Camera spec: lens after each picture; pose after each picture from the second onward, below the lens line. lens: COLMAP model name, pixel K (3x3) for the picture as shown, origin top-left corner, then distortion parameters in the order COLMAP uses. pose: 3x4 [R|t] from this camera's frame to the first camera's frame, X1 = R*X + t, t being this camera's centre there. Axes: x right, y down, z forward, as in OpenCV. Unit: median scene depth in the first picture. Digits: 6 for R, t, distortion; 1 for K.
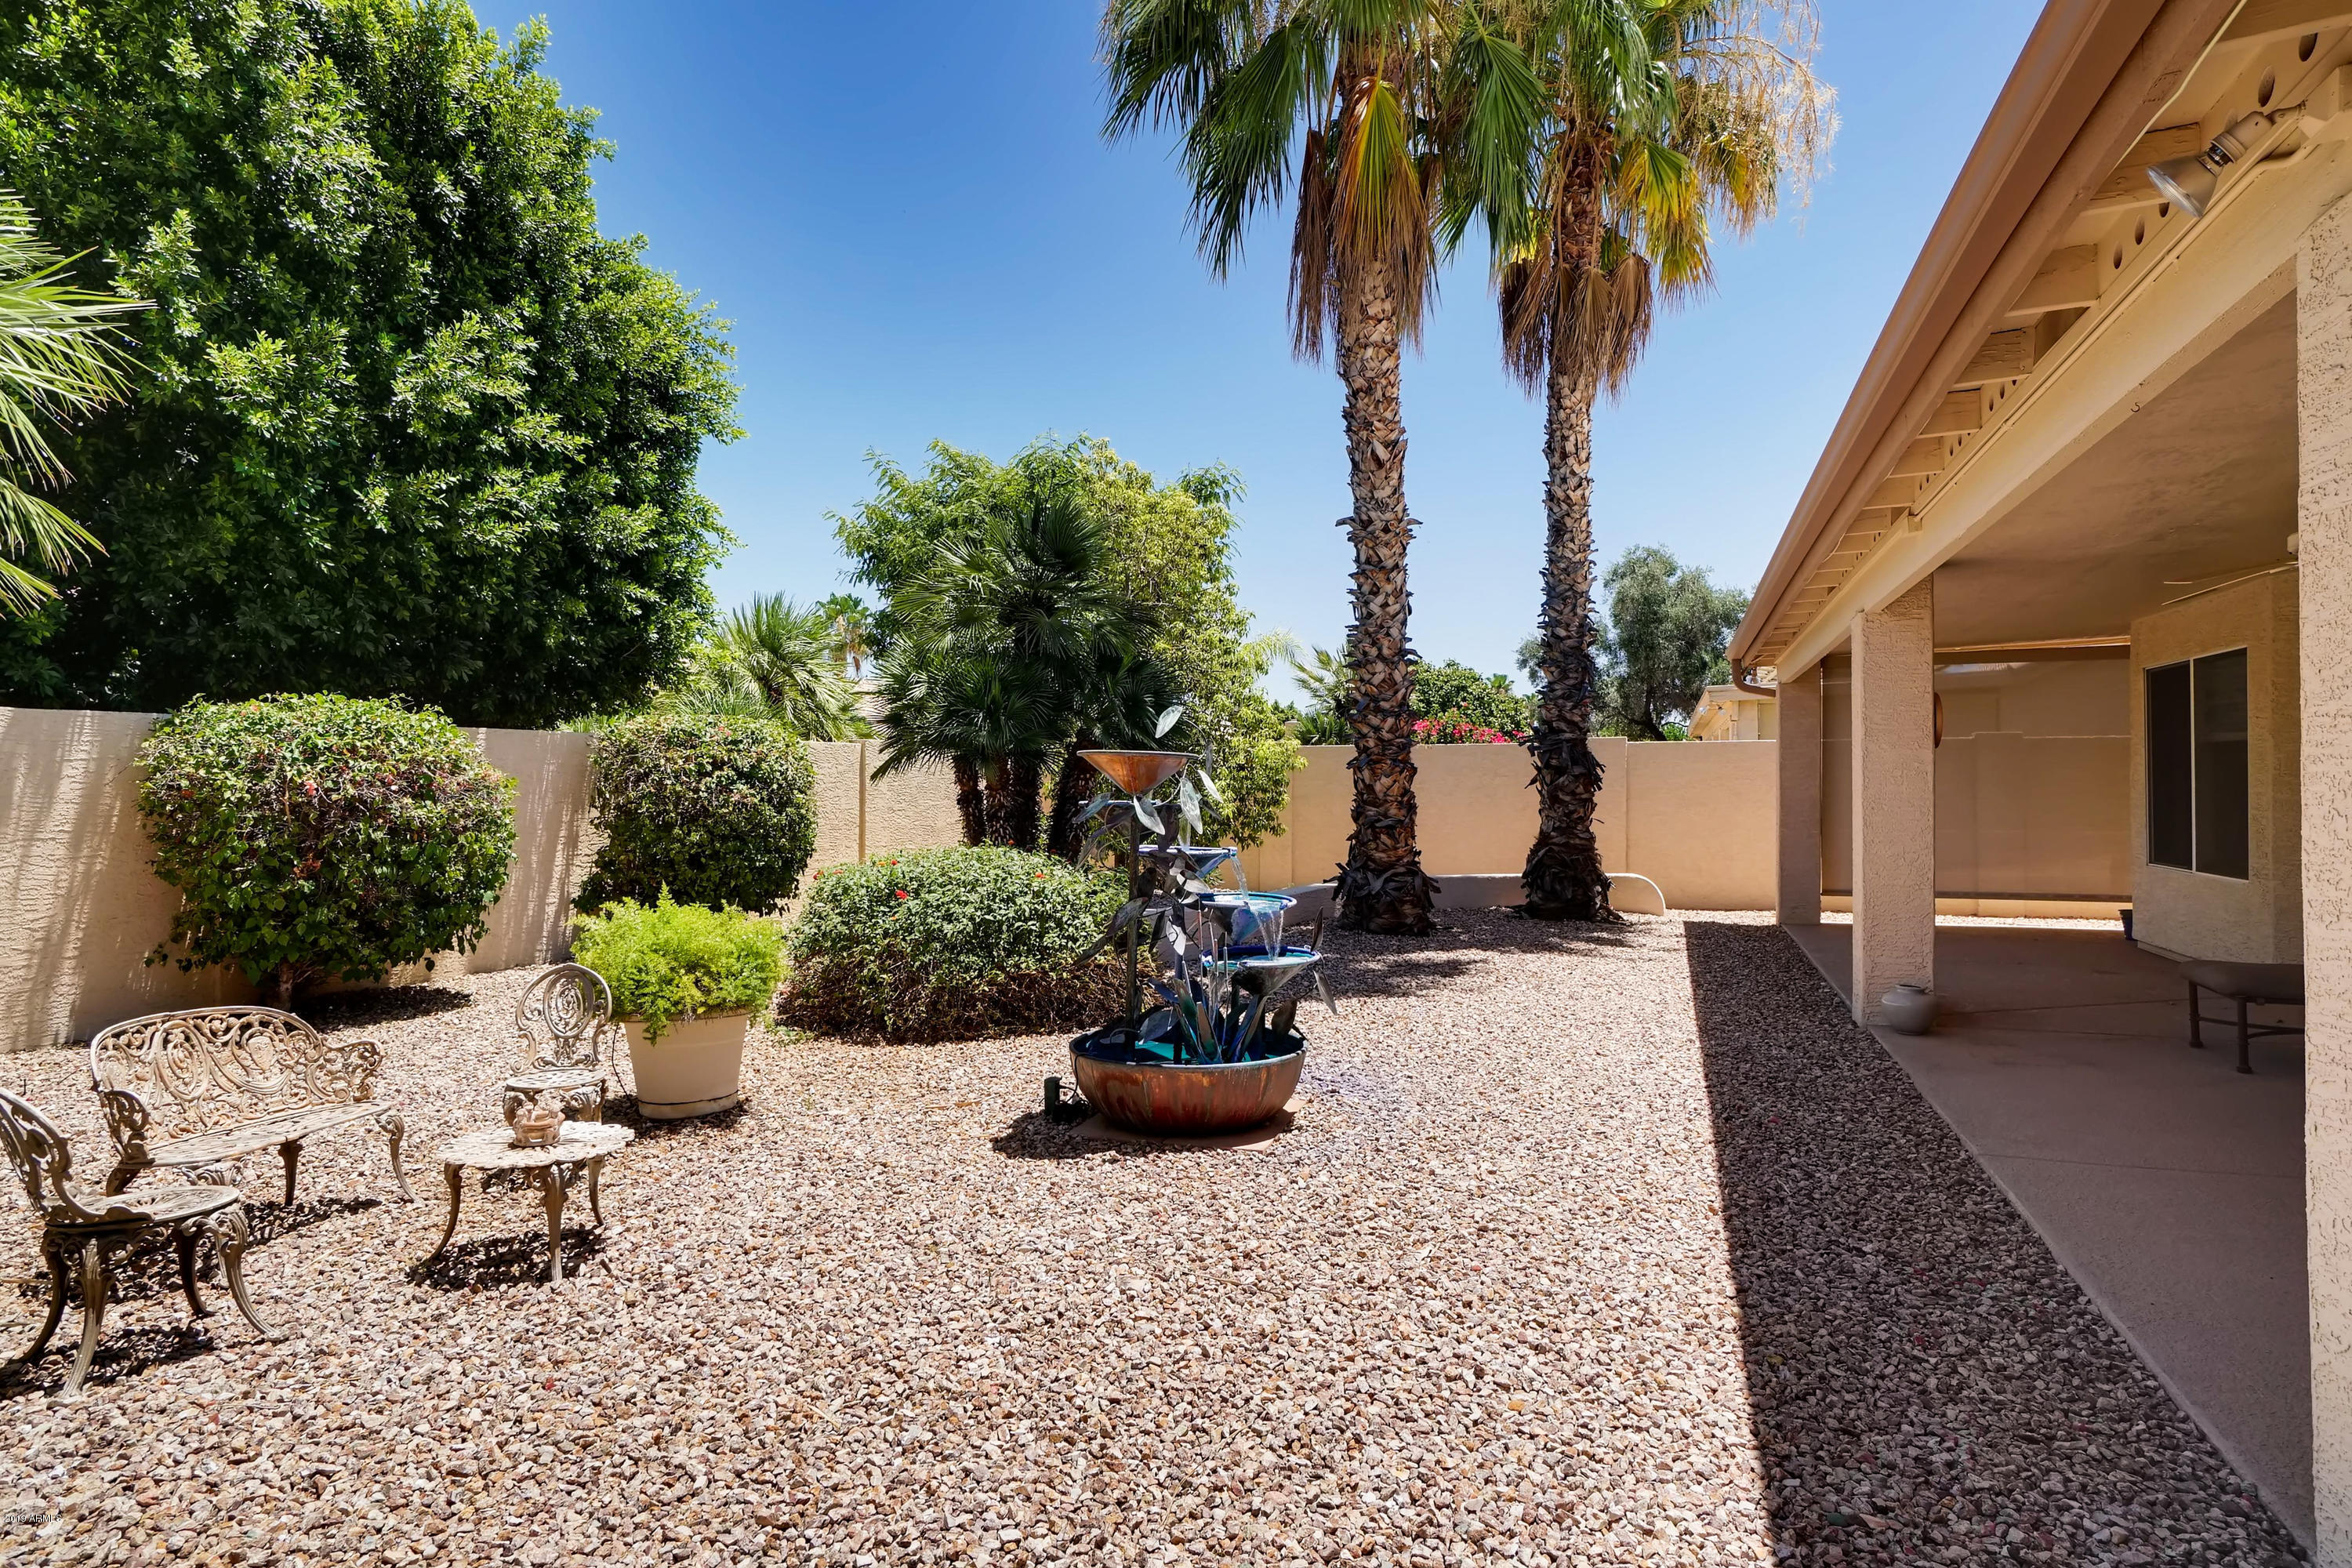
lens RADIAL K [[1336.4, 0, 1173.6], [0, 1336.4, 783.2], [0, 0, 1]] dist [-0.000654, 0.000208]
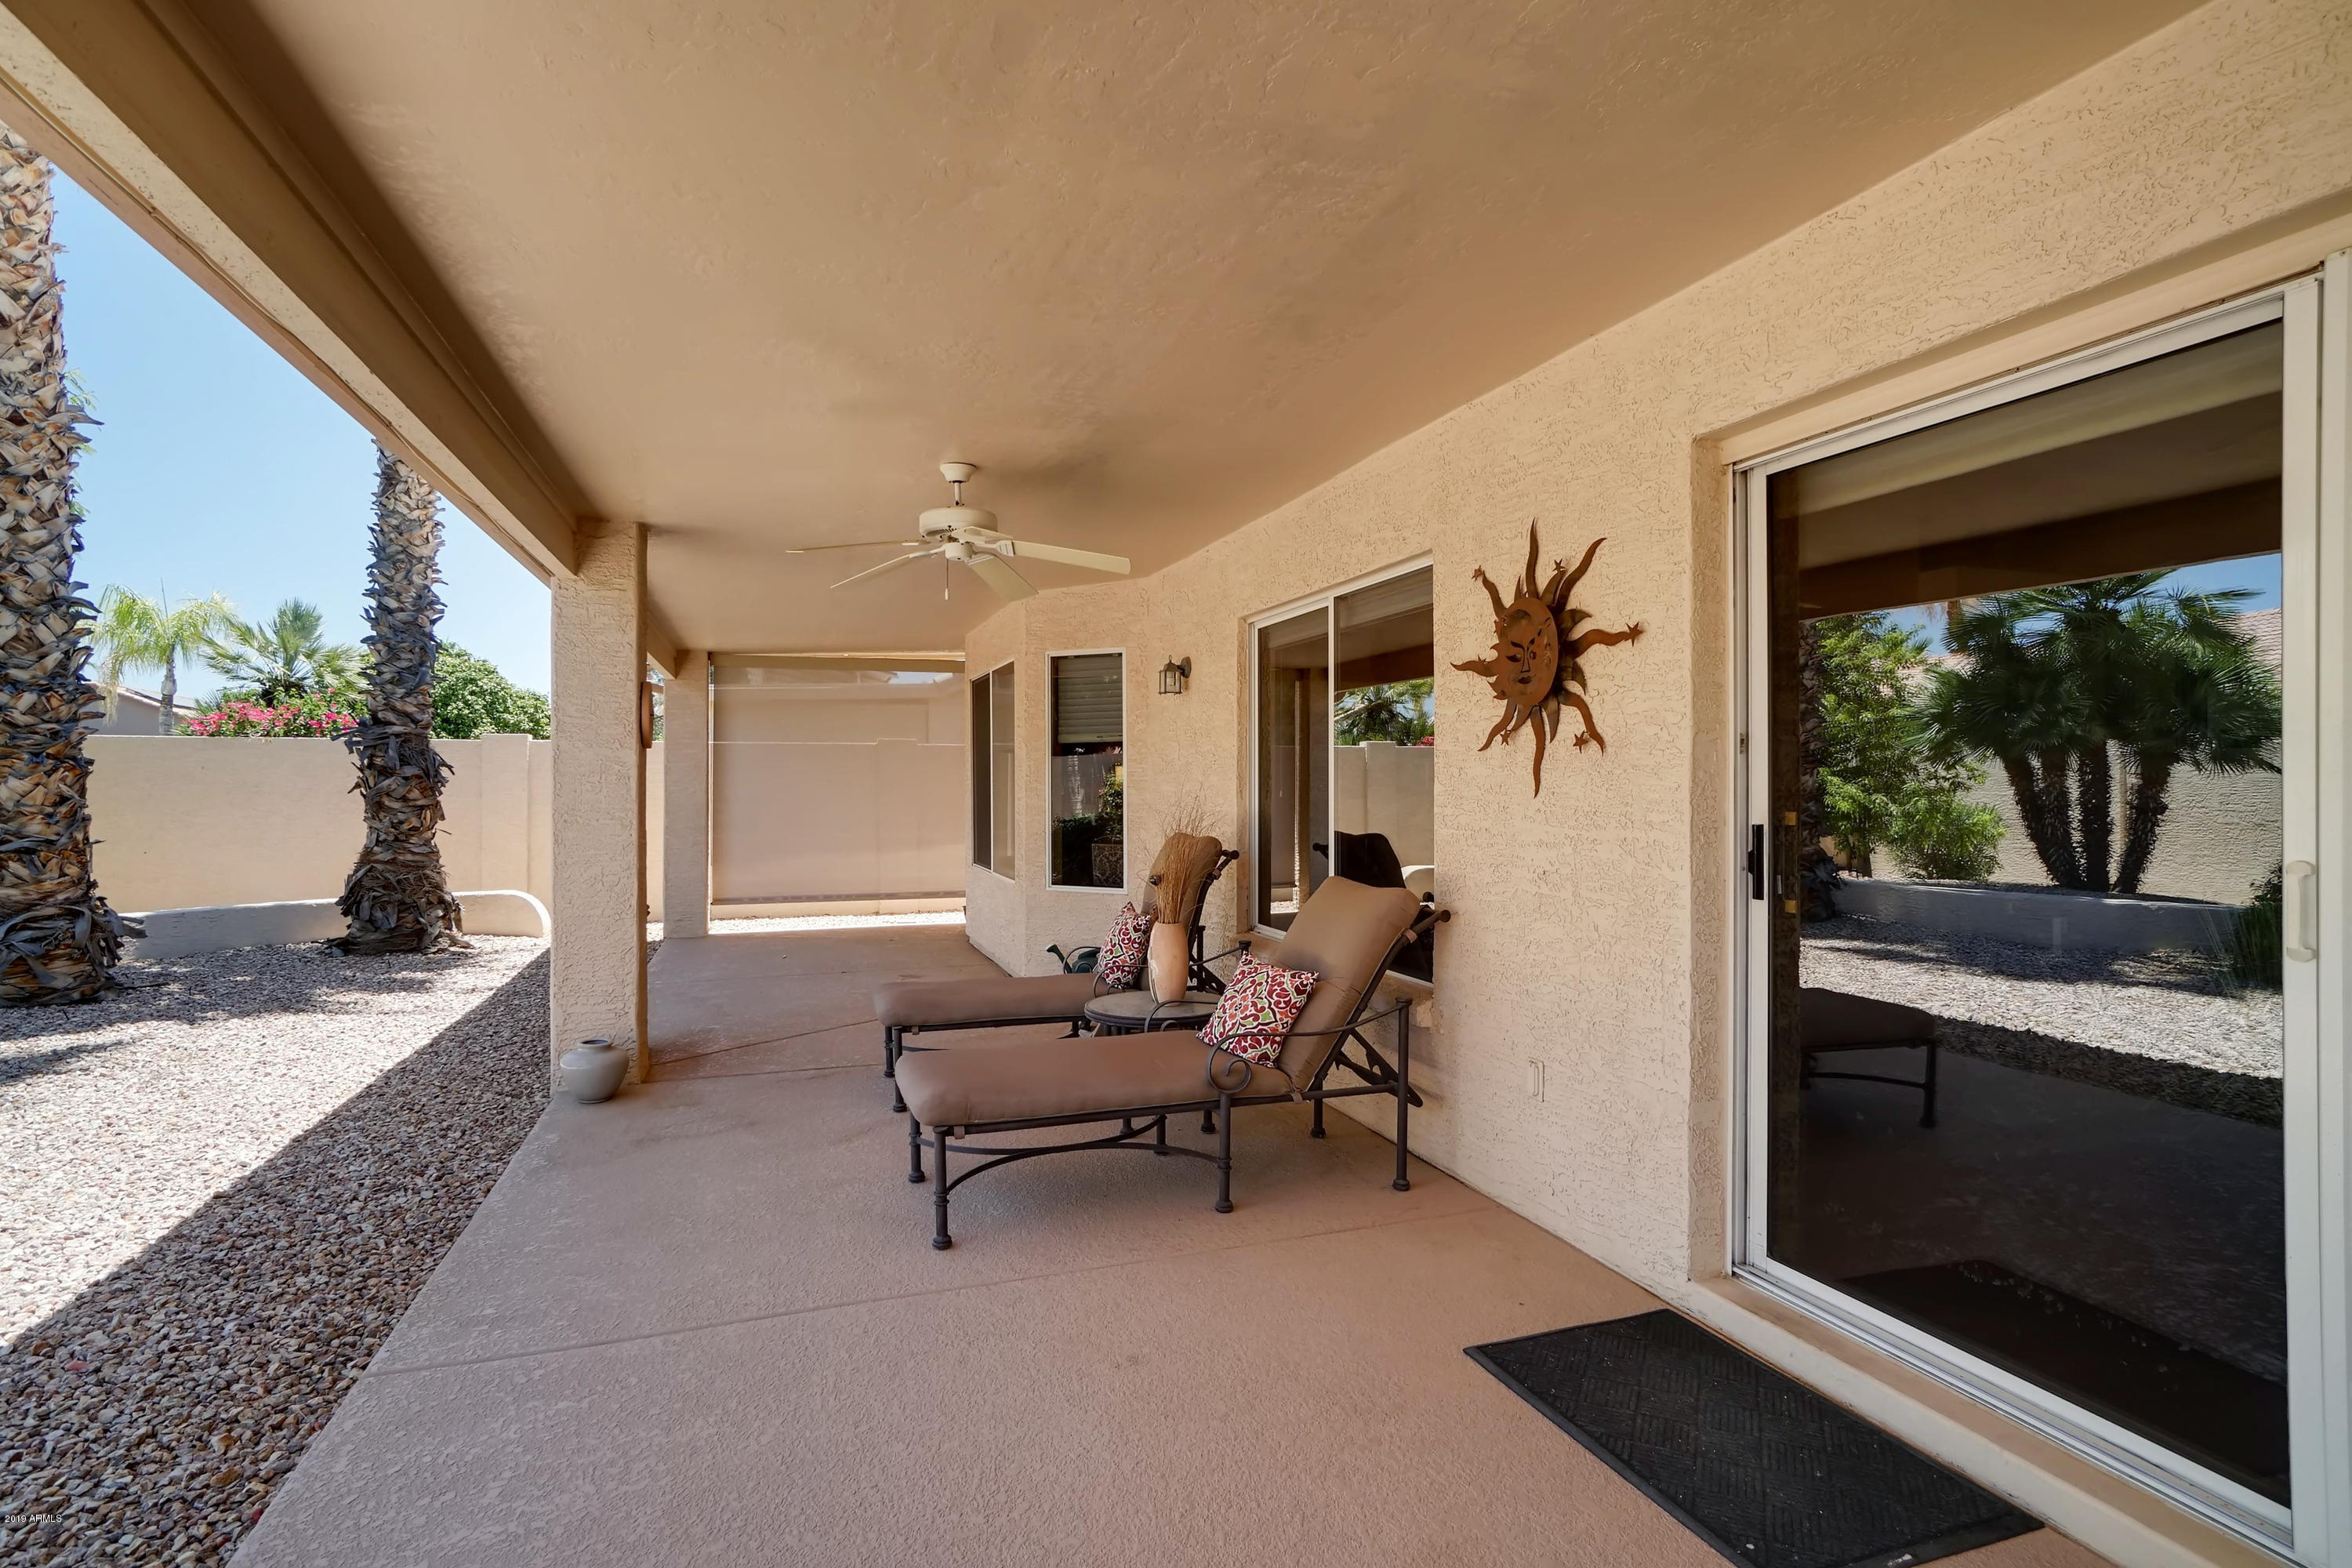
lens RADIAL K [[1187.1, 0, 1178.7], [0, 1187.1, 786.1], [0, 0, 1]] dist [-0.017180, 0.007388]
pose [[0.785326, 0.004059, 0.619069, 0.222996], [-0.005300, 0.999986, 0.000166, -0.003205], [-0.619060, -0.003411, 0.785336, 0.132503]]
